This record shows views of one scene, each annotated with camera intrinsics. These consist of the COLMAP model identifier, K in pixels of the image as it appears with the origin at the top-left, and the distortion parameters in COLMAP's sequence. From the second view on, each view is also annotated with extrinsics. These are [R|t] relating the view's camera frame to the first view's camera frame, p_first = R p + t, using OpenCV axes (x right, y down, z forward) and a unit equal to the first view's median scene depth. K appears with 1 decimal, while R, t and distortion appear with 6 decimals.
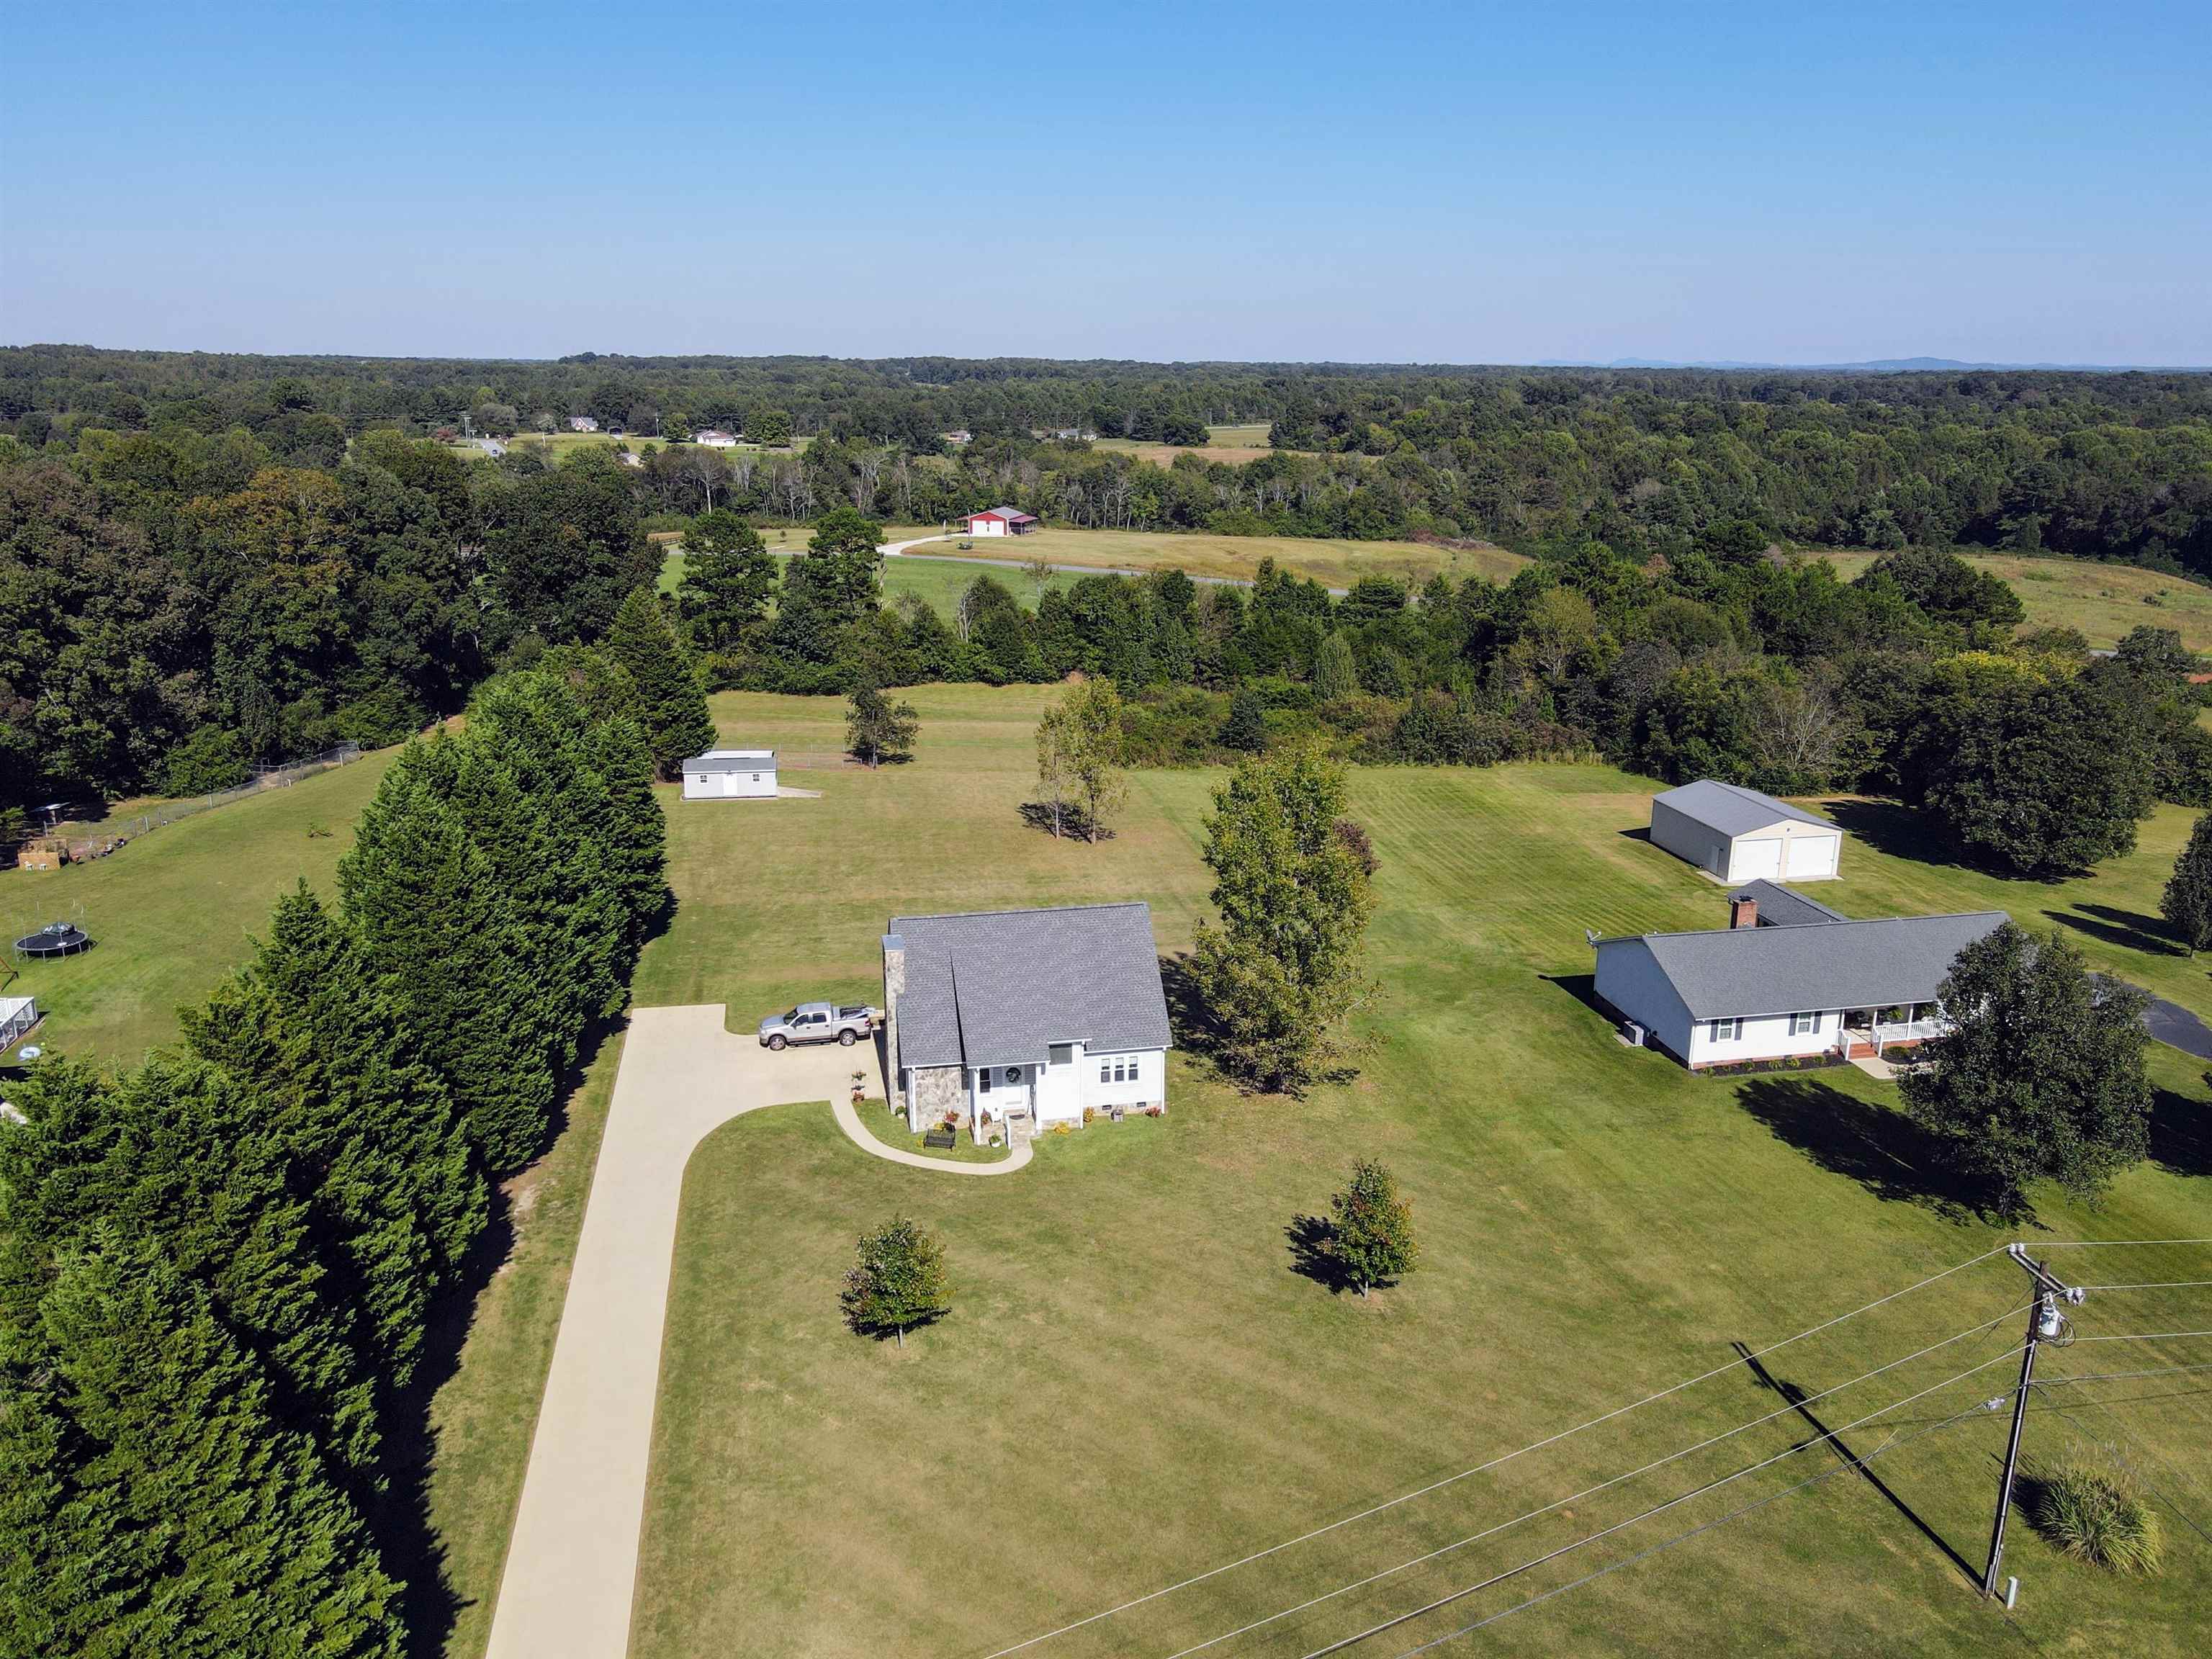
lens RADIAL K [[1613.5, 0, 1106.0], [0, 1613.5, 829.5], [0, 0, 1]] dist [-0.039747, 0.128477]
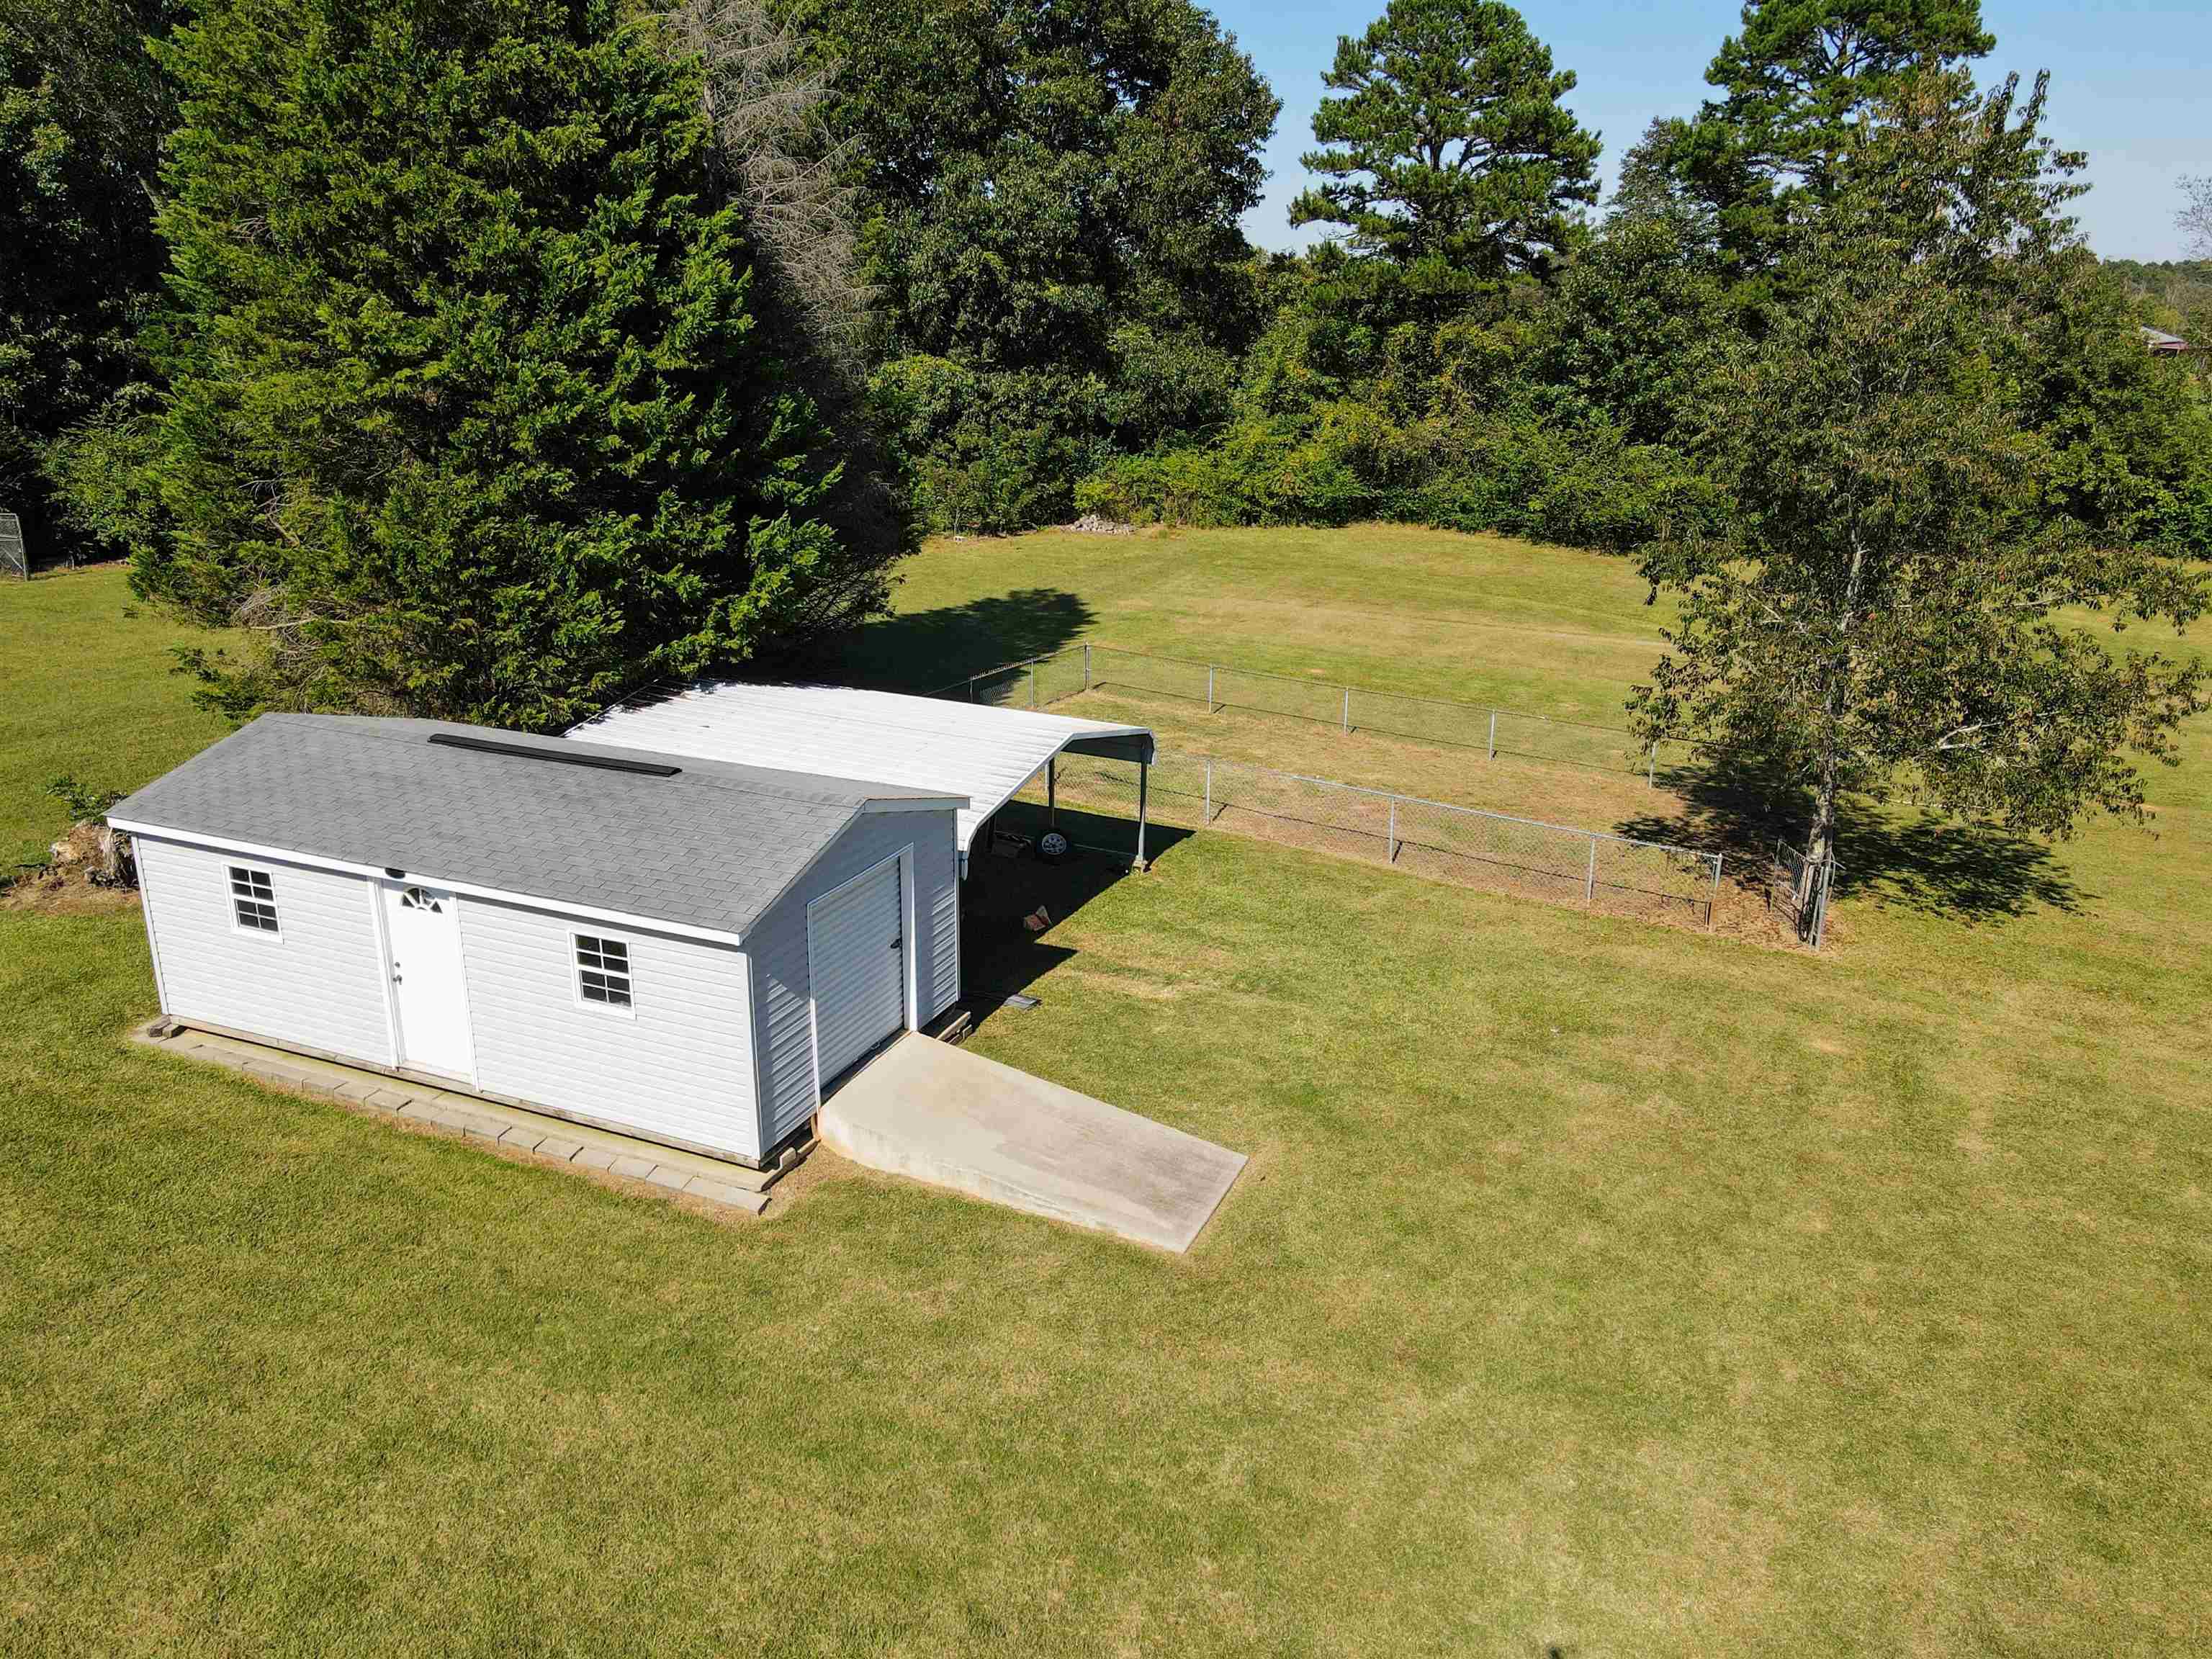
lens RADIAL K [[1605.9, 0, 1111.9], [0, 1605.9, 823.4], [0, 0, 1]] dist [0.012199, 0.012239]
pose [[0.843733, 0.161041, -0.512036, -0.132195], [-0.143946, 0.986875, 0.073188, -0.053476], [0.517102, 0.011954, 0.855840, 0.904927]]
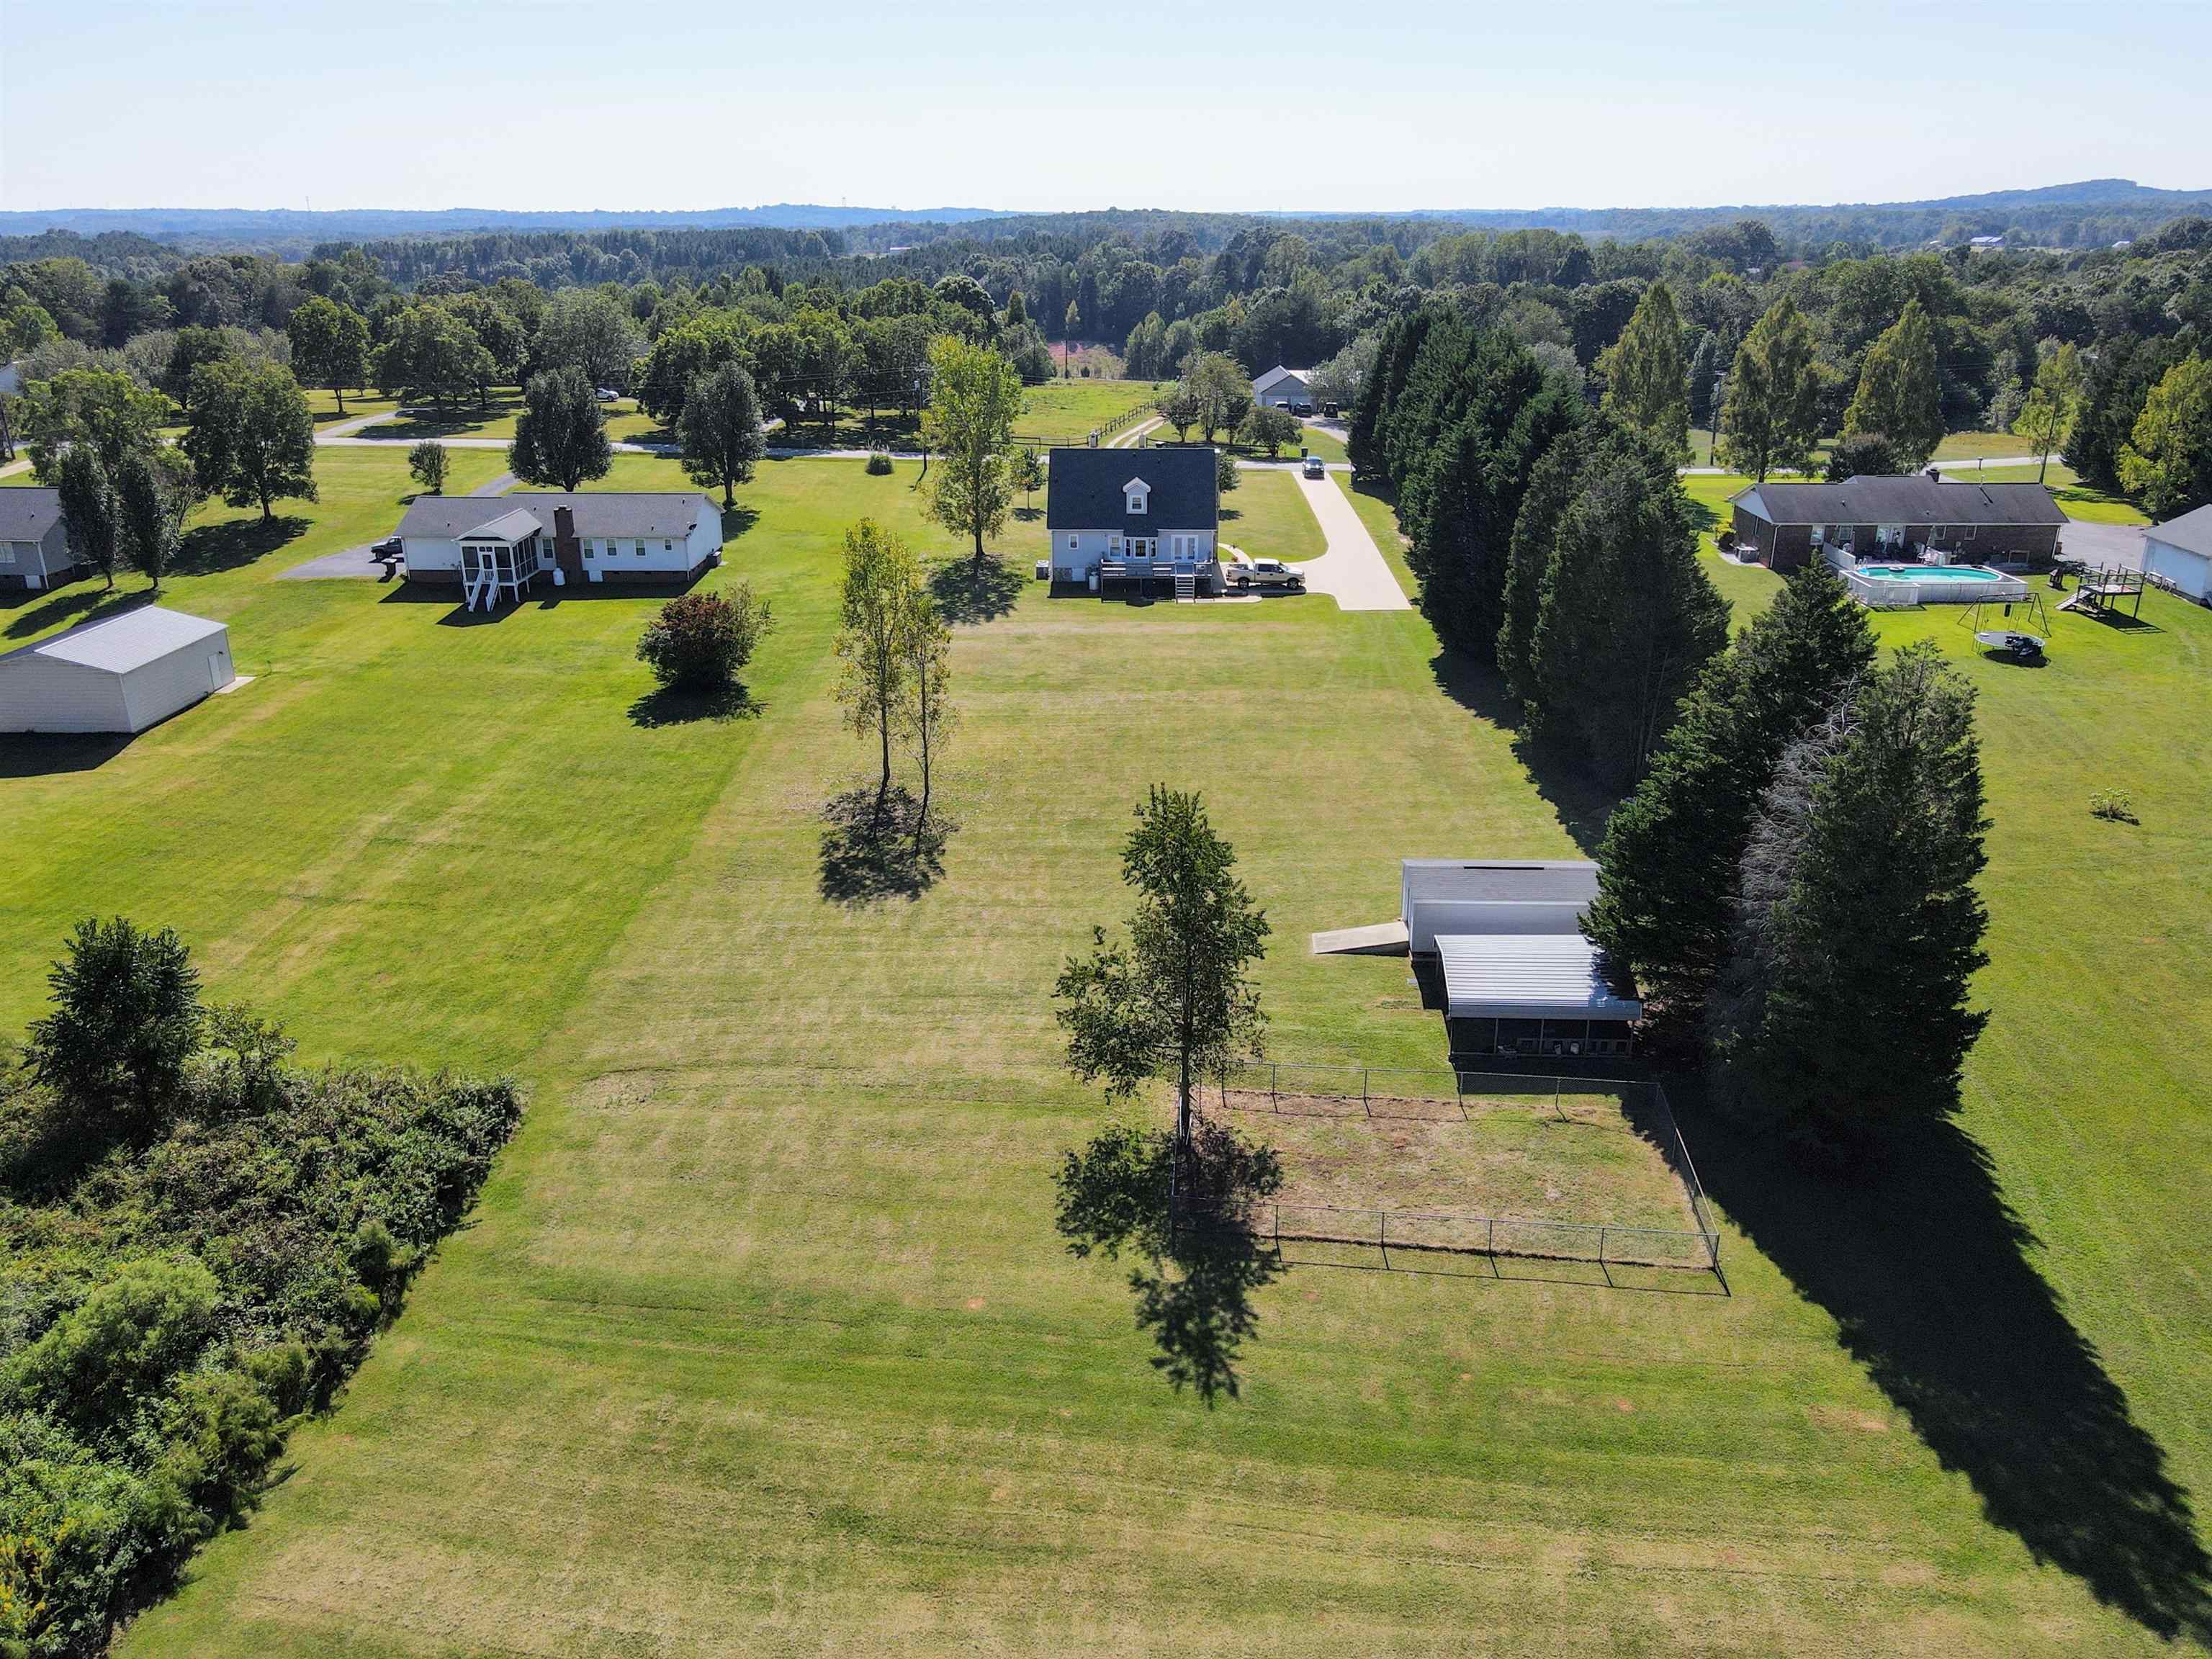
lens RADIAL K [[1605.9, 0, 1111.9], [0, 1605.9, 823.4], [0, 0, 1]] dist [0.012199, 0.012239]
pose [[-0.978000, -0.084290, 0.190817, -0.204657], [0.047420, 0.800950, 0.596850, -0.320659], [-0.203144, 0.592768, -0.779332, 1.341472]]
